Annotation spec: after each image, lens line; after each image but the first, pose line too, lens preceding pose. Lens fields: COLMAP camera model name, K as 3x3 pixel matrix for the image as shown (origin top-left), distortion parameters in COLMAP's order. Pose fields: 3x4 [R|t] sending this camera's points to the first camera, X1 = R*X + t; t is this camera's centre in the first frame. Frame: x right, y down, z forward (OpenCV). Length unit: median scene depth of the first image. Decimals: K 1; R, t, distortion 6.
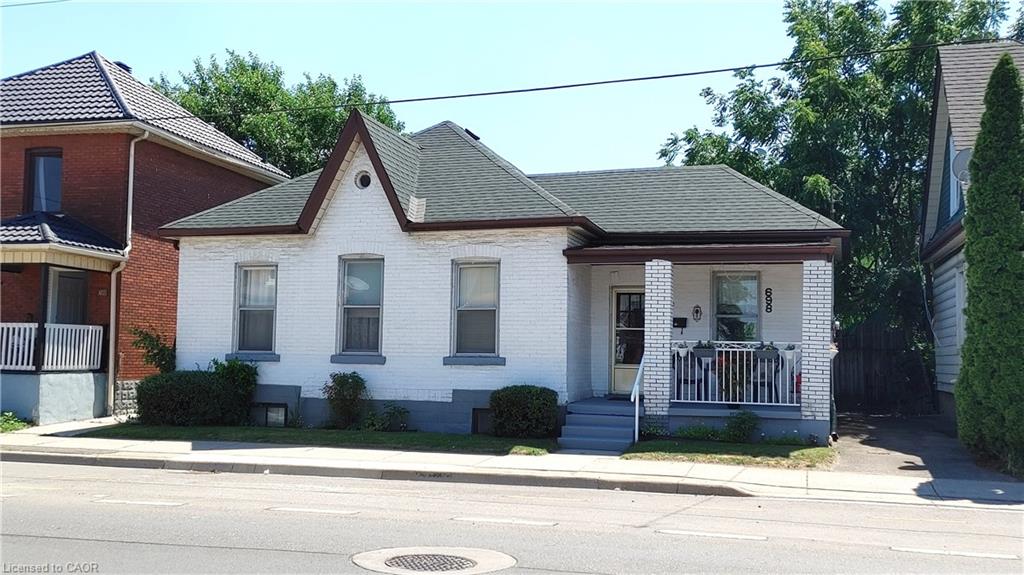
lens RADIAL K [[995.1, 0, 509.7], [0, 995.1, 285.4], [0, 0, 1]] dist [0.000826, -0.000157]
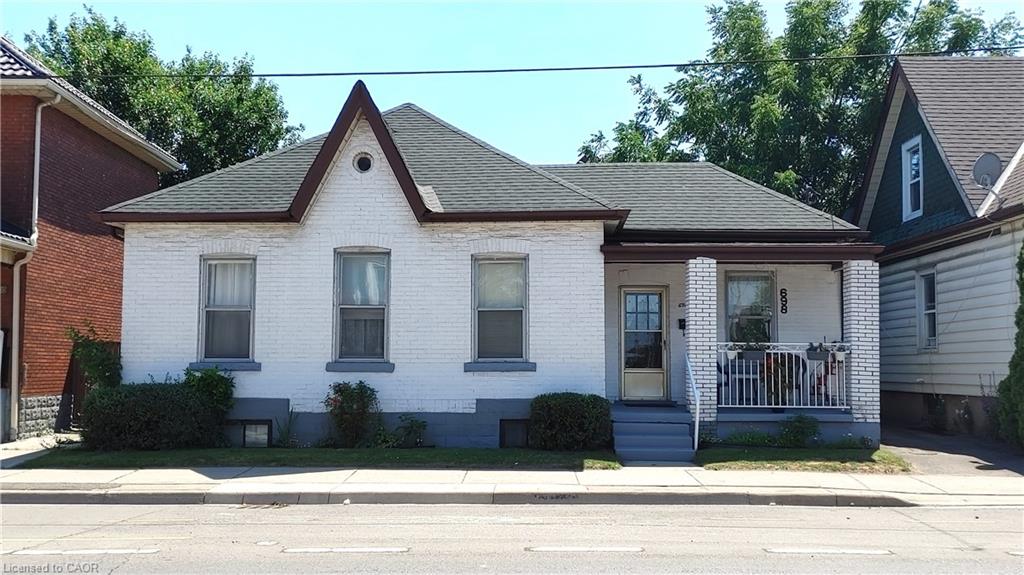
lens RADIAL K [[995.4, 0, 476.2], [0, 995.4, 317.3], [0, 0, 1]] dist [0.021635, 0.008043]
pose [[0.967415, -0.001129, 0.253193, -0.280779], [-0.005939, 0.999614, 0.027147, 0.006227], [-0.253126, -0.027766, 0.967035, 0.129196]]
